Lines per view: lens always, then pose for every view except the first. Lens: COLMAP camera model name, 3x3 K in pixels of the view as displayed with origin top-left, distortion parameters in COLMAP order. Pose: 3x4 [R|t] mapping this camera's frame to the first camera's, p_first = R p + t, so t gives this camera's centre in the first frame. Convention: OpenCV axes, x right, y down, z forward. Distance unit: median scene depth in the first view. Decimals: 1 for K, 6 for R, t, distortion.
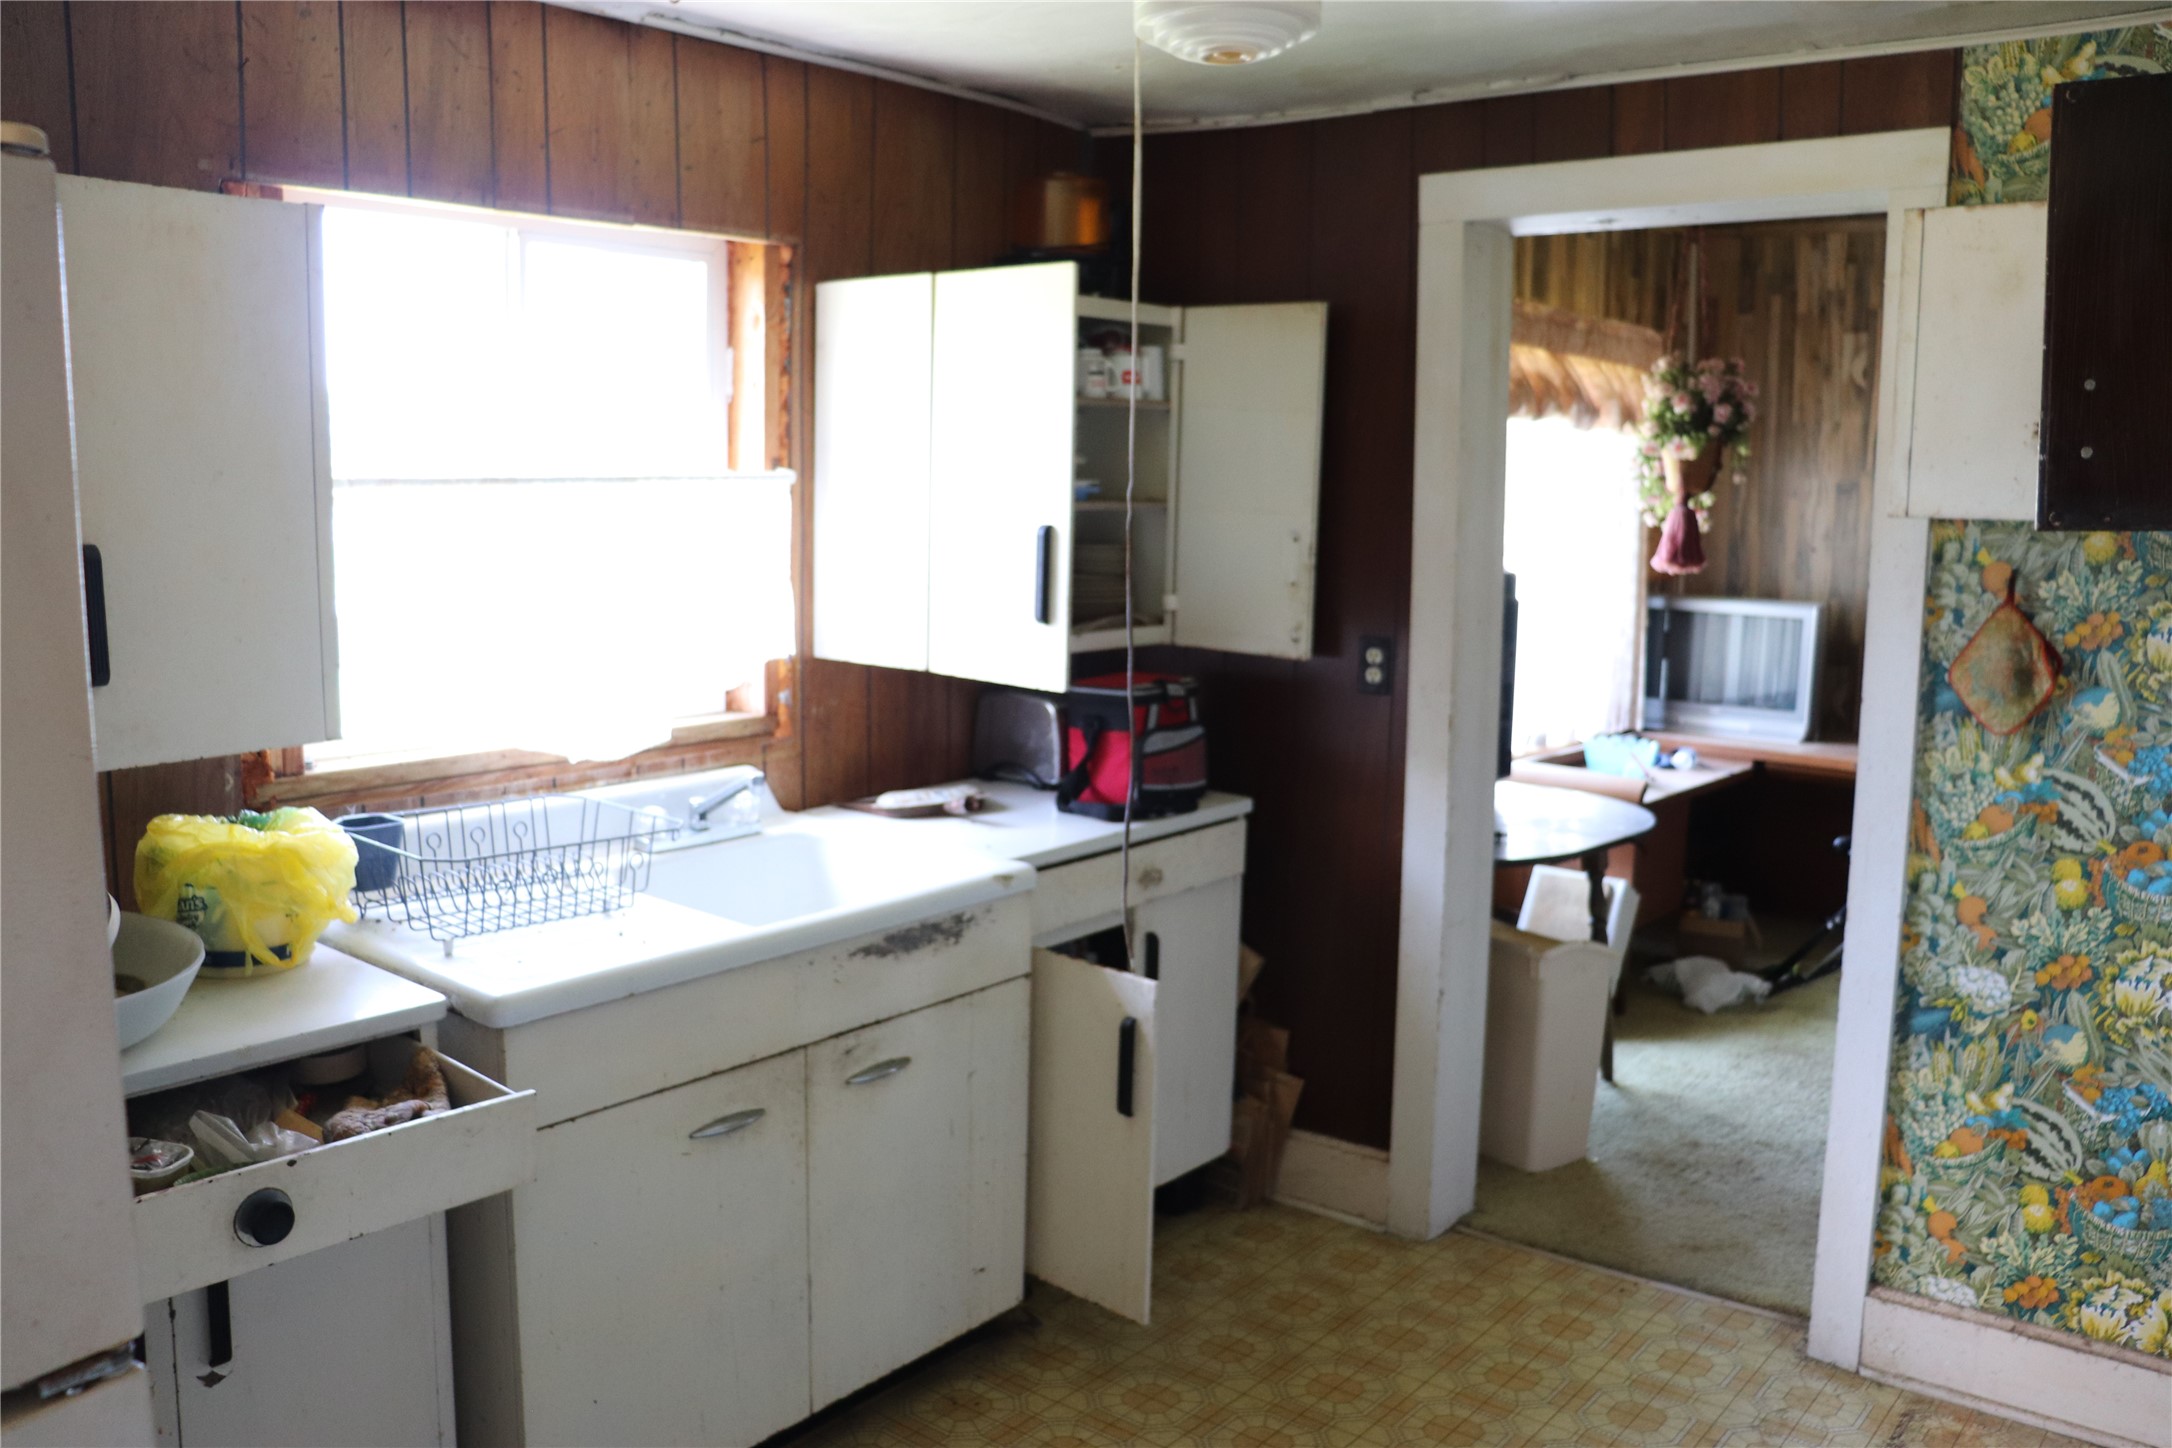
lens RADIAL K [[1792.7, 0, 1080.5], [0, 1792.7, 746.6], [0, 0, 1]] dist [-0.180089, 0.166602]
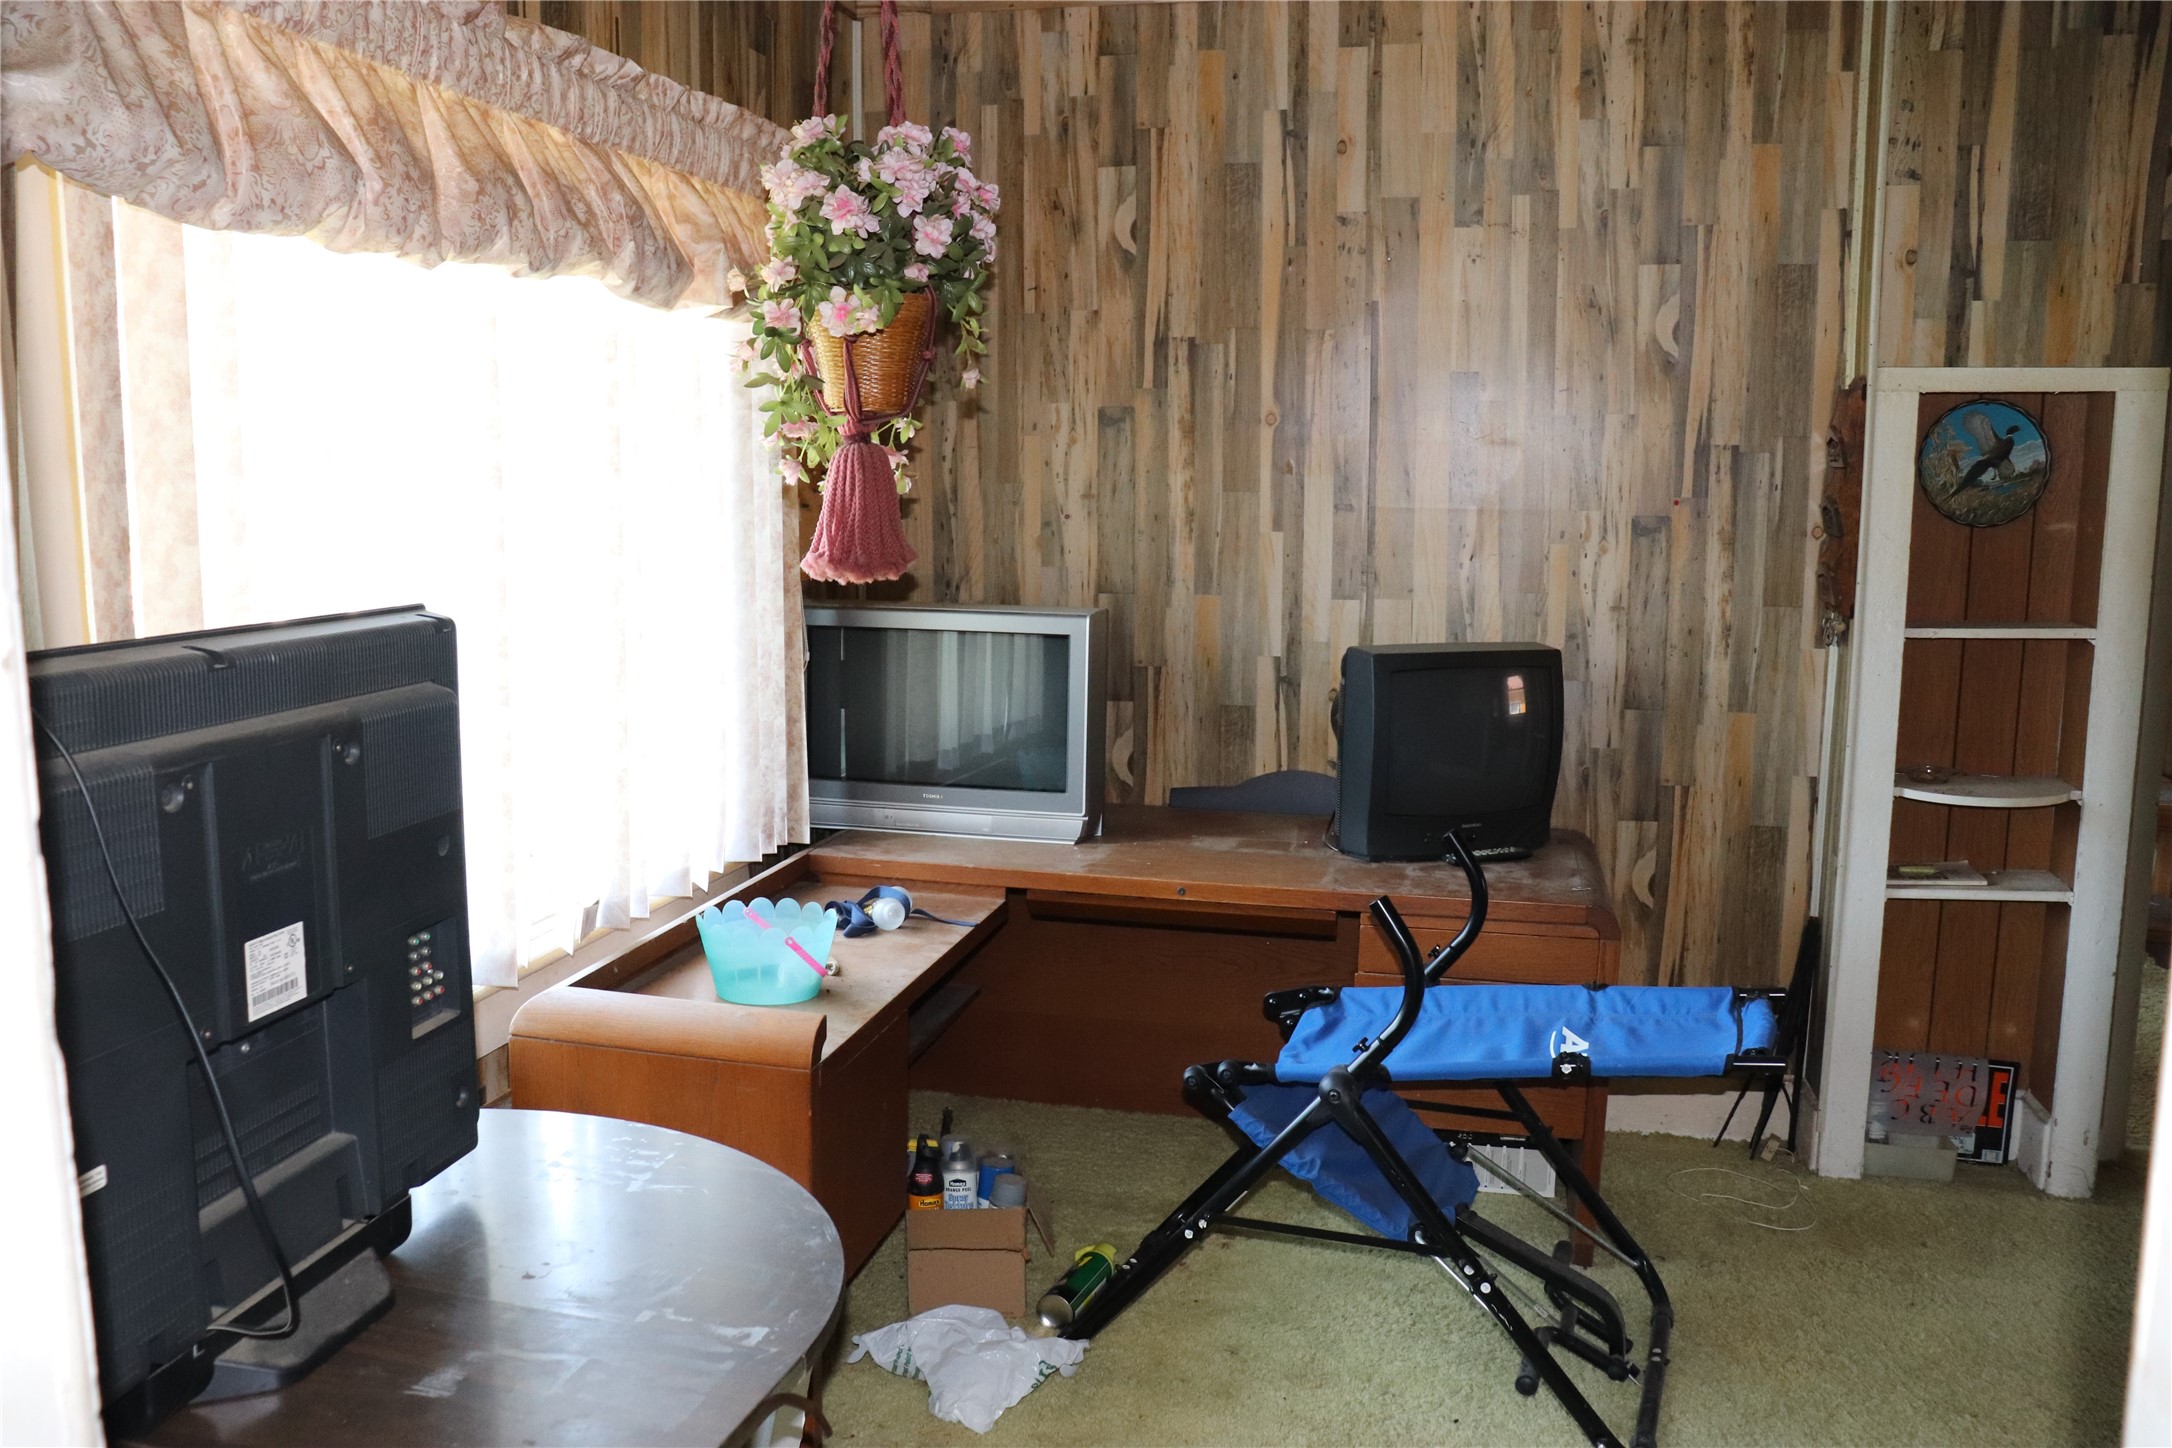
lens RADIAL K [[1792.7, 0, 1080.5], [0, 1792.7, 746.6], [0, 0, 1]] dist [-0.180089, 0.166602]
pose [[0.899678, -0.076145, 0.429863, 0.262432], [0.067516, 0.997093, 0.035315, -0.097088], [-0.431302, -0.002750, 0.902203, 0.767574]]
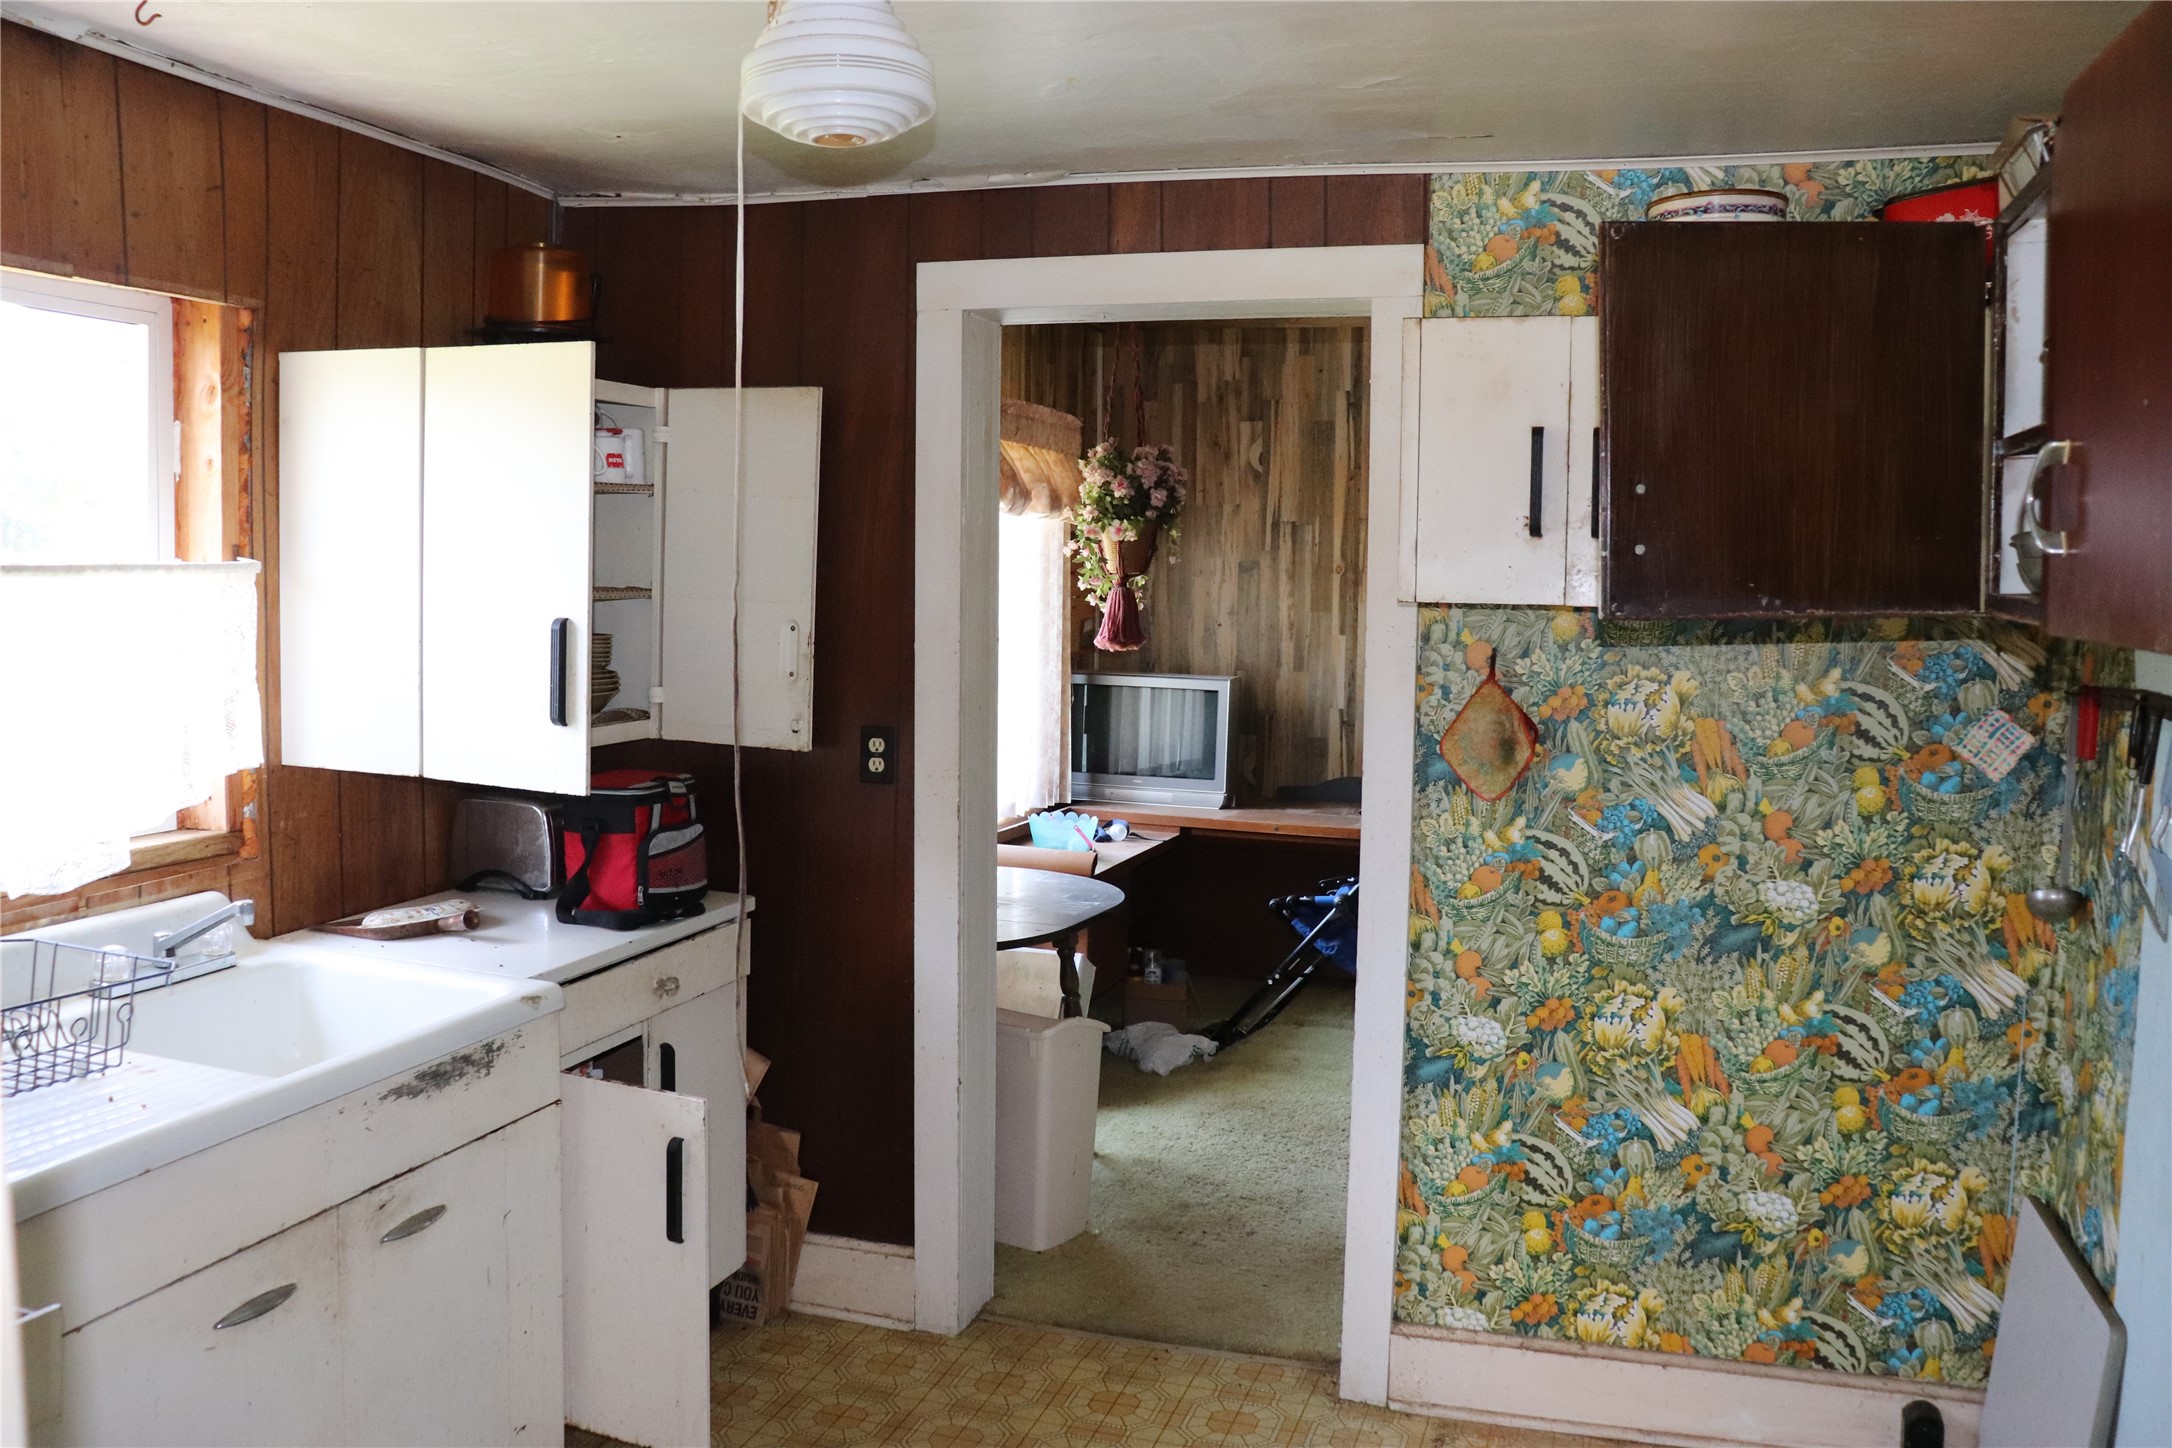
lens RADIAL K [[1798.3, 0, 1082.7], [0, 1798.3, 743.3], [0, 0, 1]] dist [-0.175173, 0.167700]
pose [[0.935279, -0.029356, 0.352691, -0.076097], [0.045144, 0.998309, -0.036621, -0.010147], [-0.351019, 0.050172, 0.935023, 0.031222]]
